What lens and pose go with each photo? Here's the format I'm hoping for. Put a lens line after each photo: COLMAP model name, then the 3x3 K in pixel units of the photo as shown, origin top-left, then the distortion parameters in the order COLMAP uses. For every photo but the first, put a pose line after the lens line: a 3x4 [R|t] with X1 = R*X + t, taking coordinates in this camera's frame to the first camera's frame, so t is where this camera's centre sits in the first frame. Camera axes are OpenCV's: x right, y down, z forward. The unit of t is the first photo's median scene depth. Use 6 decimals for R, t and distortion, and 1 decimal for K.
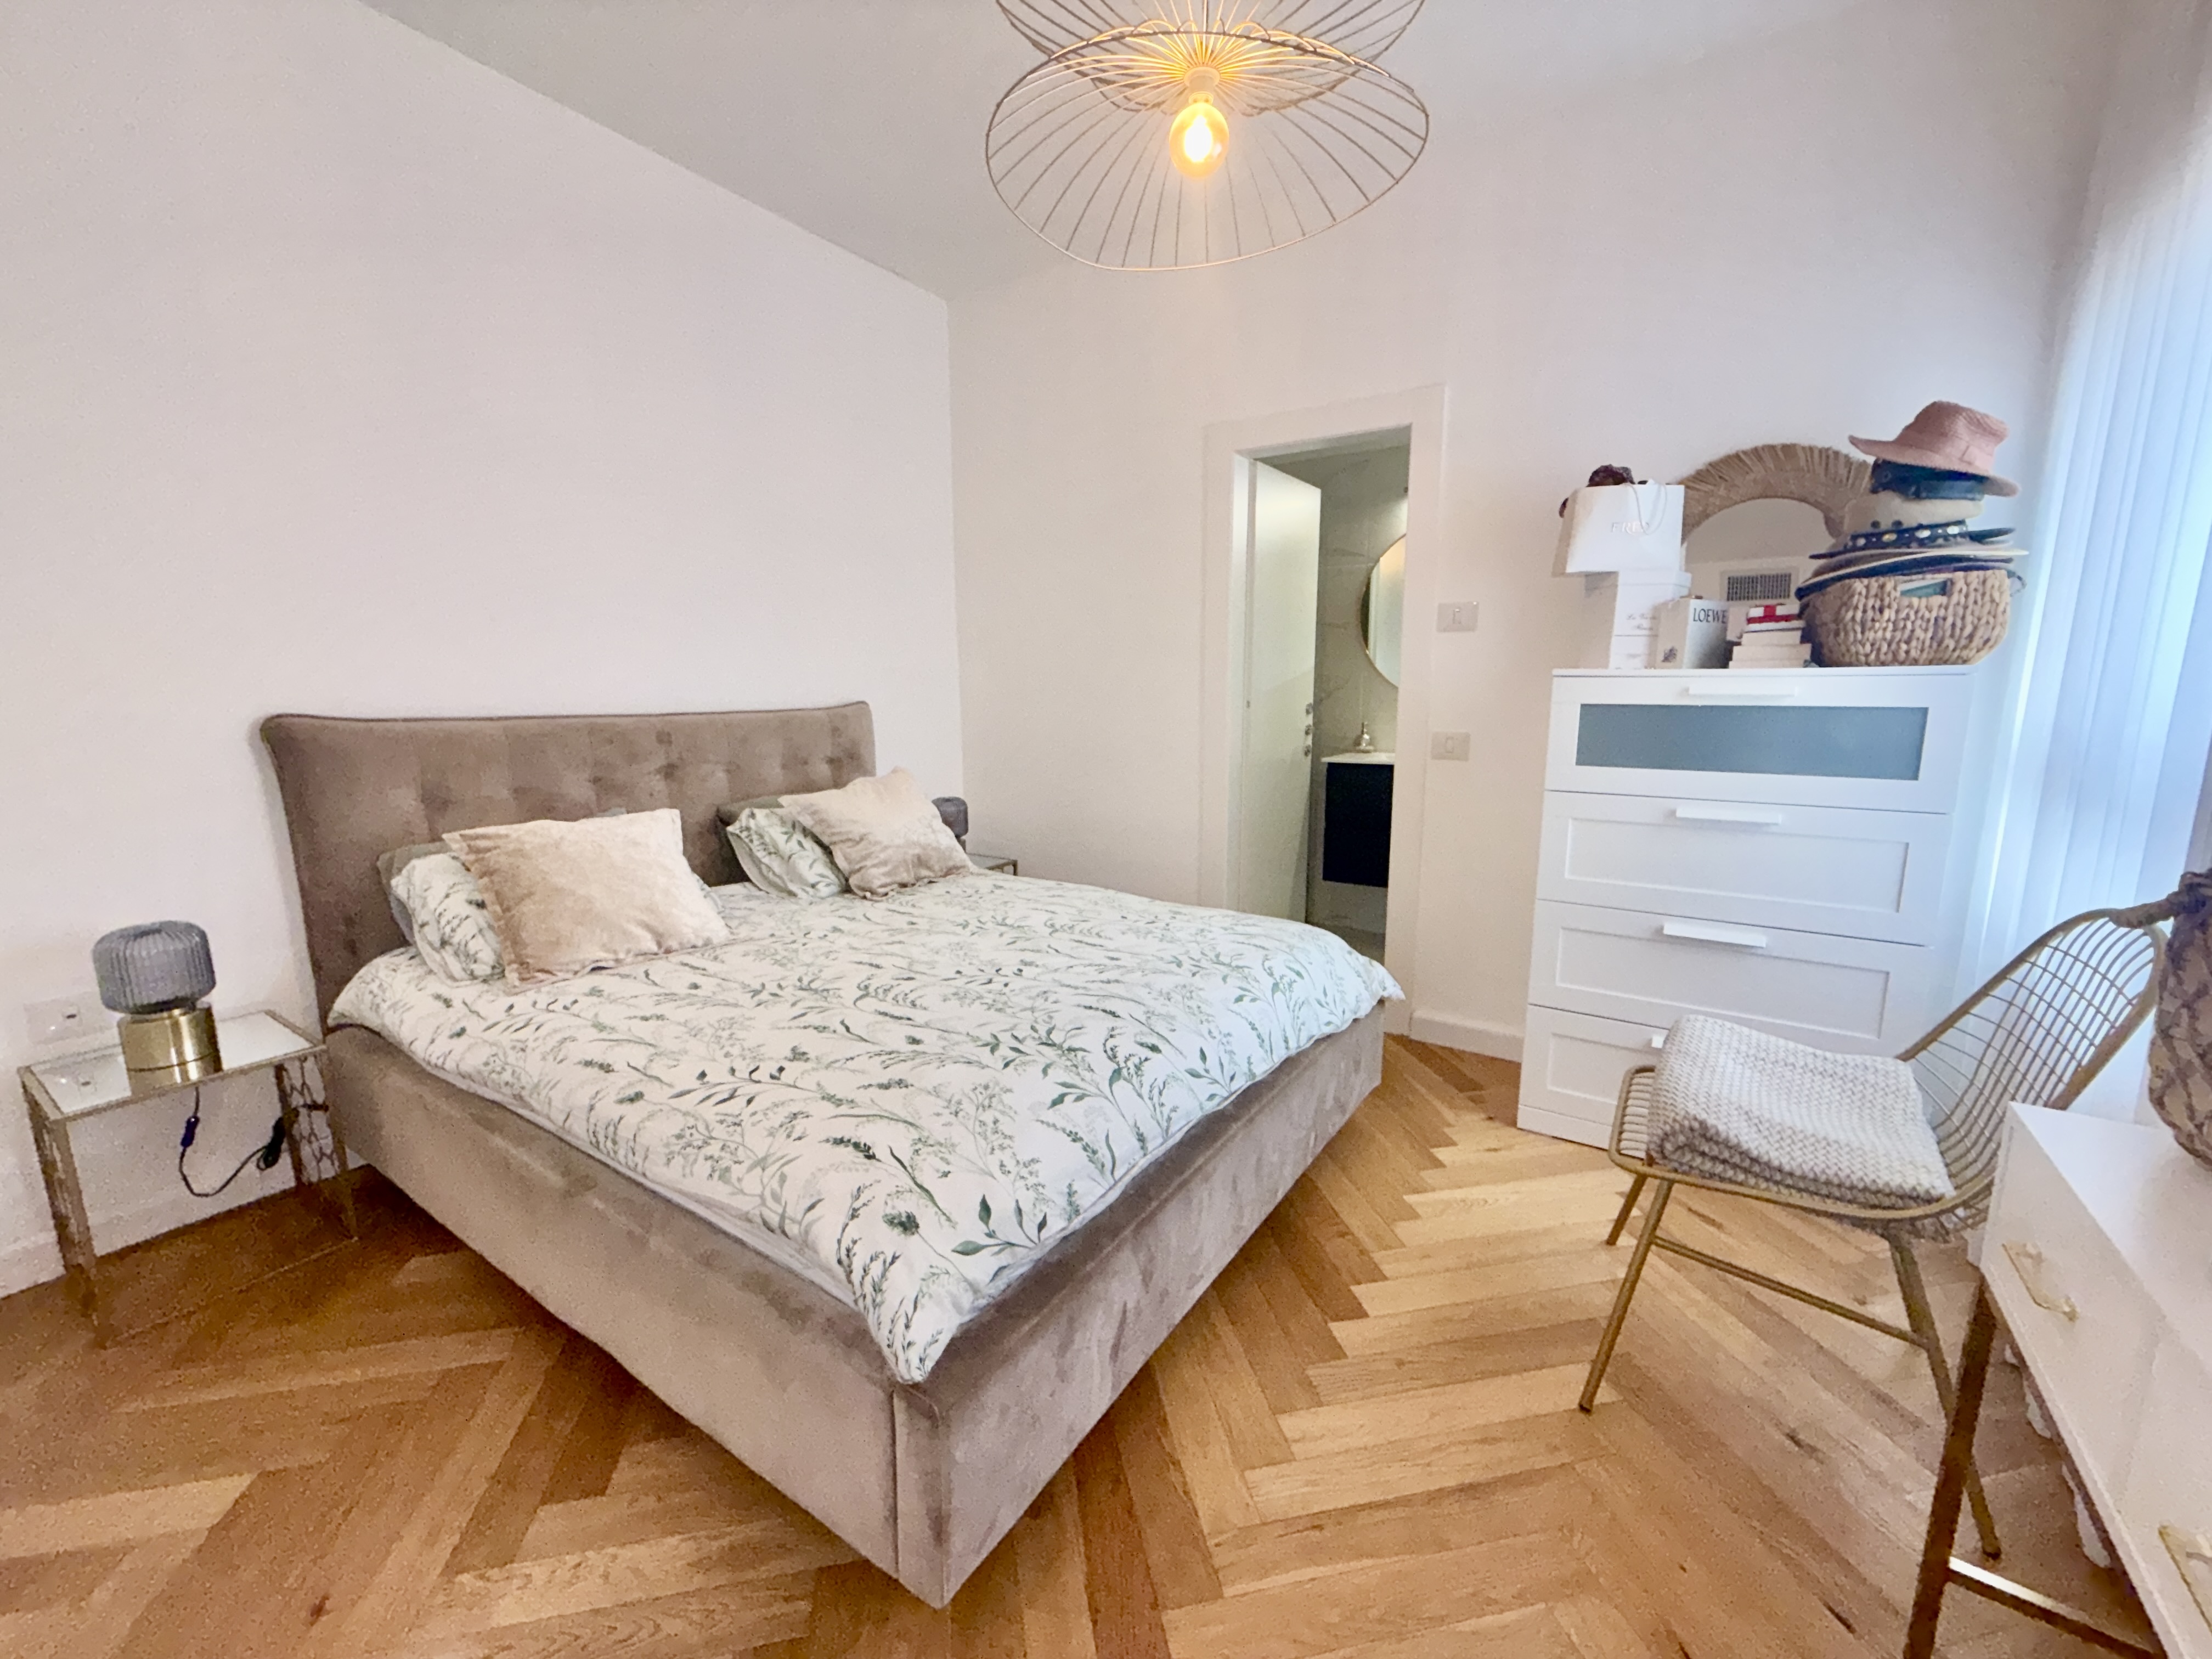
lens RADIAL K [[884.3, 0, 1106.0], [0, 884.3, 829.5], [0, 0, 1]] dist [0.000818, 0.000031]
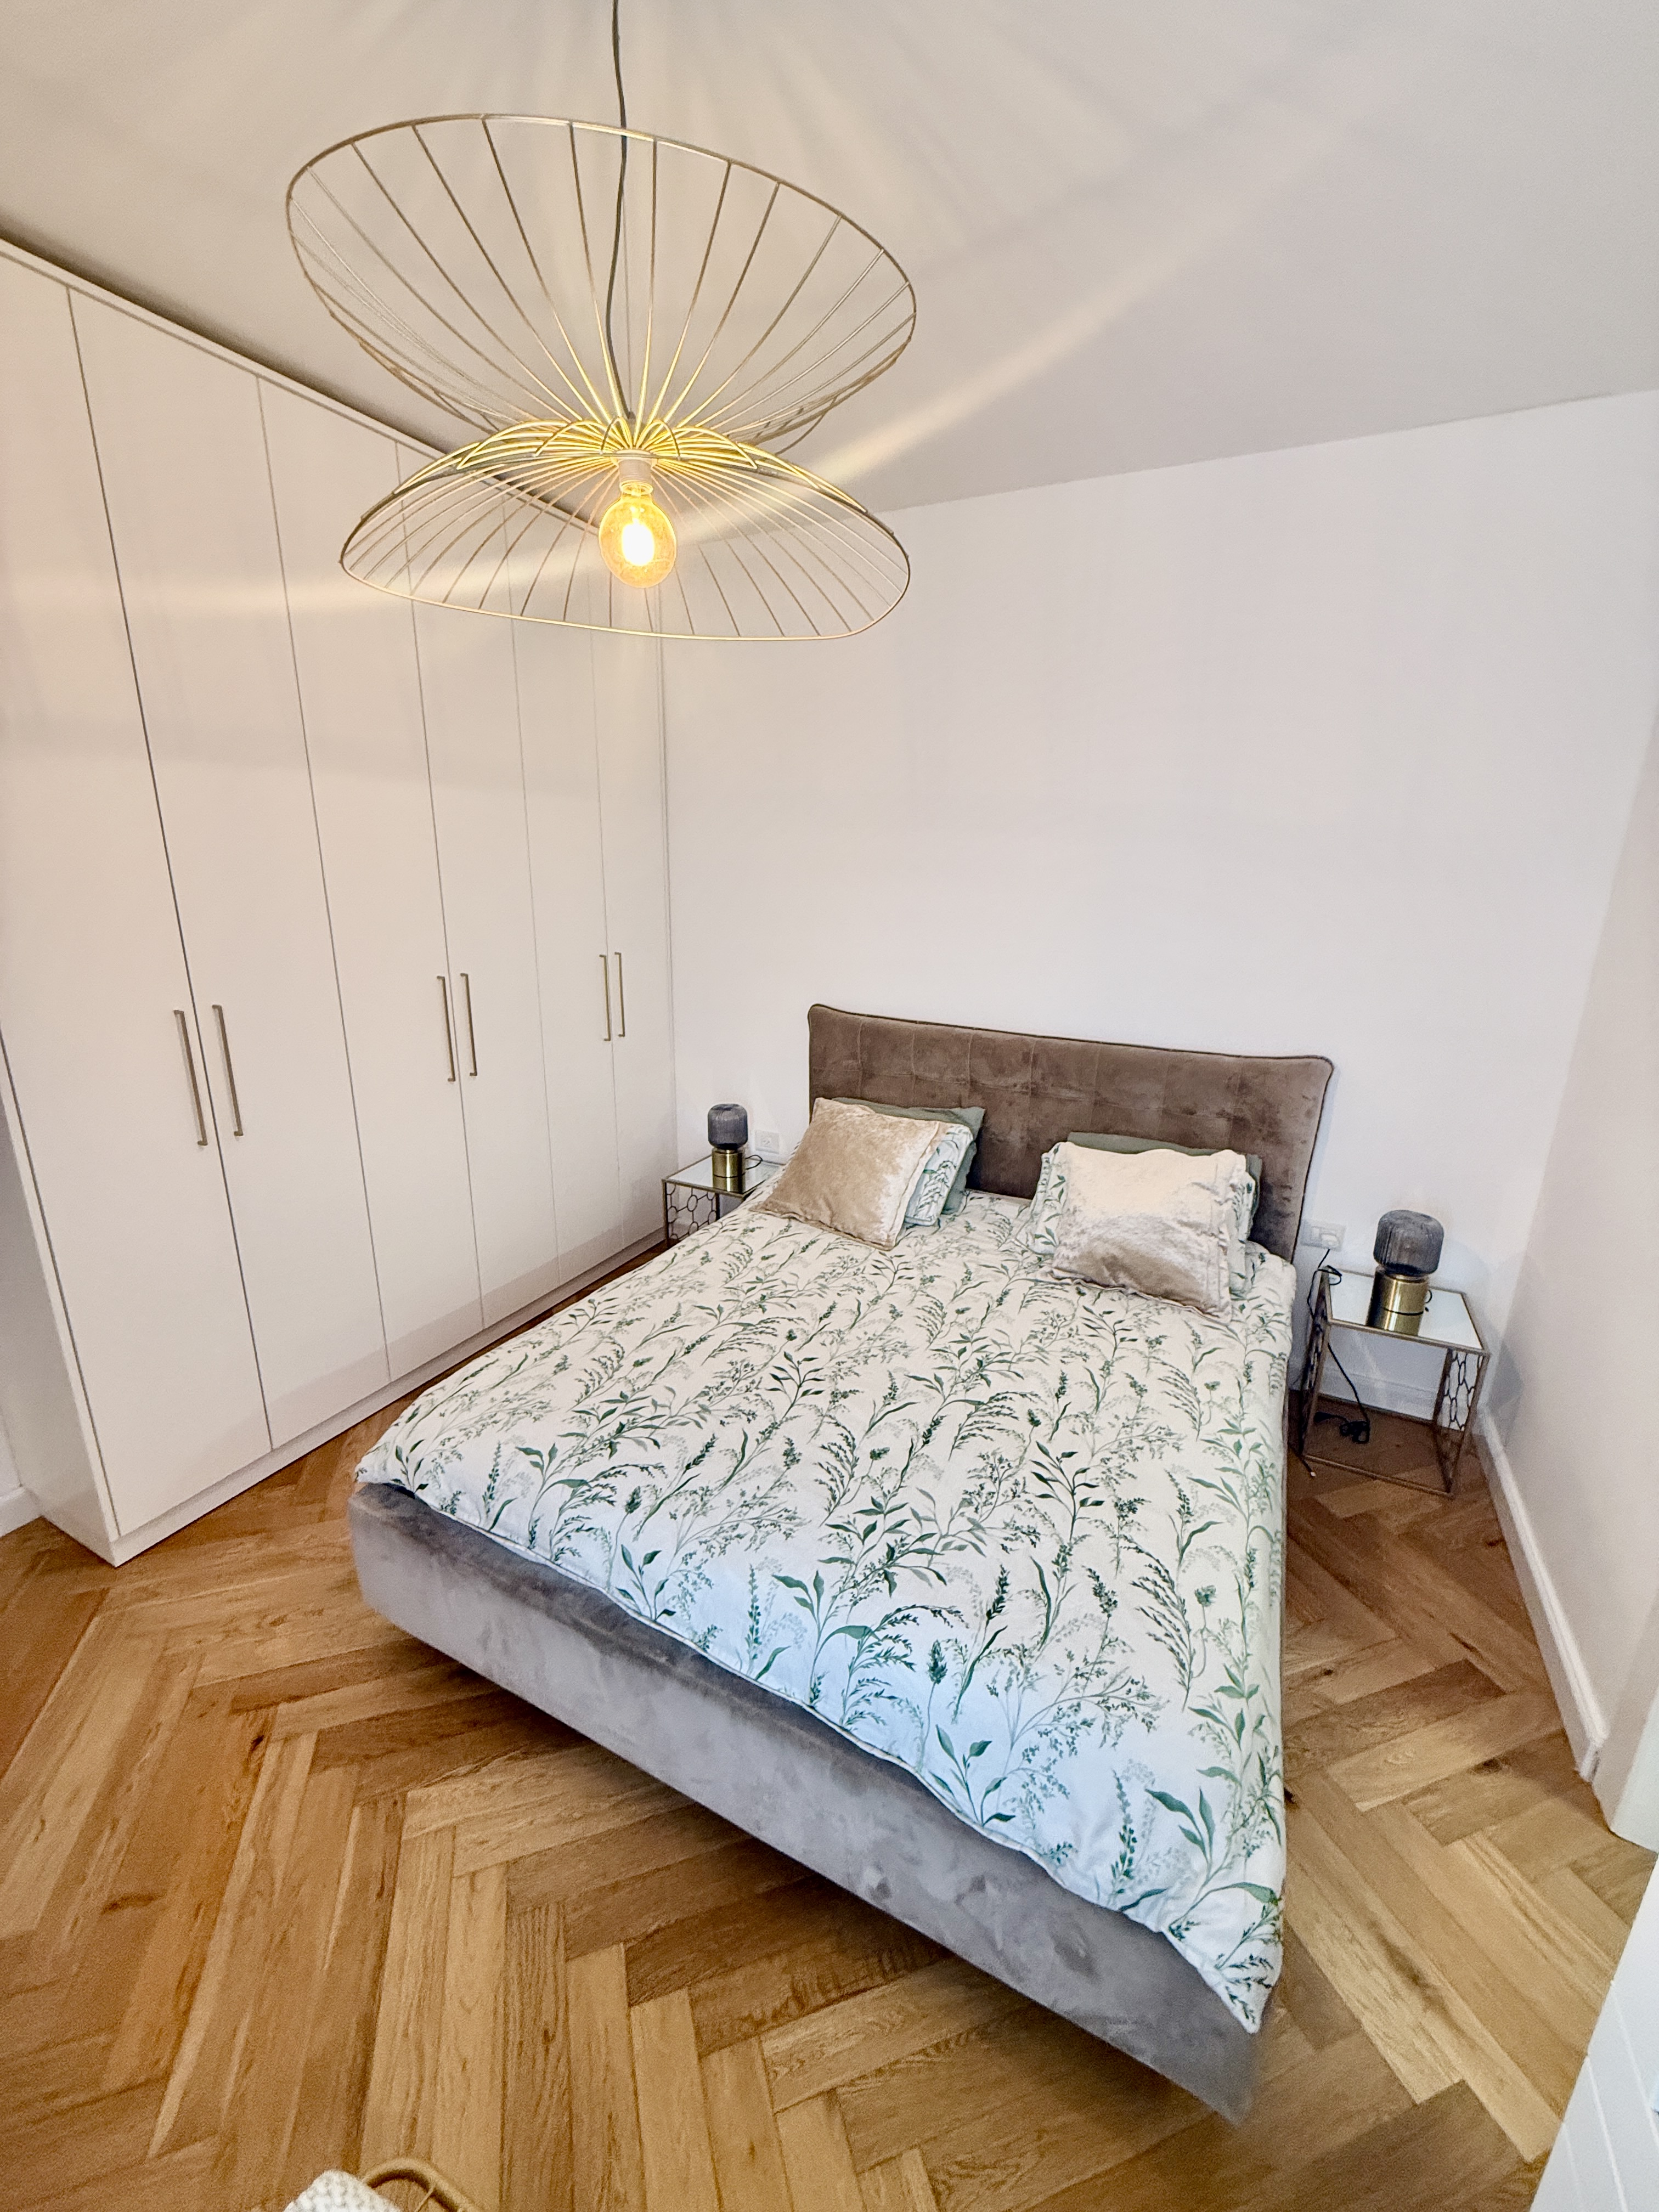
lens RADIAL K [[884.3, 0, 829.5], [0, 884.3, 1106.0], [0, 0, 1]] dist [0.000818, 0.000031]
pose [[0.118568, 0.272643, -0.954781, 0.930748], [-0.184699, 0.950839, 0.248580, -0.478369], [0.975617, 0.146873, 0.163096, 1.015504]]
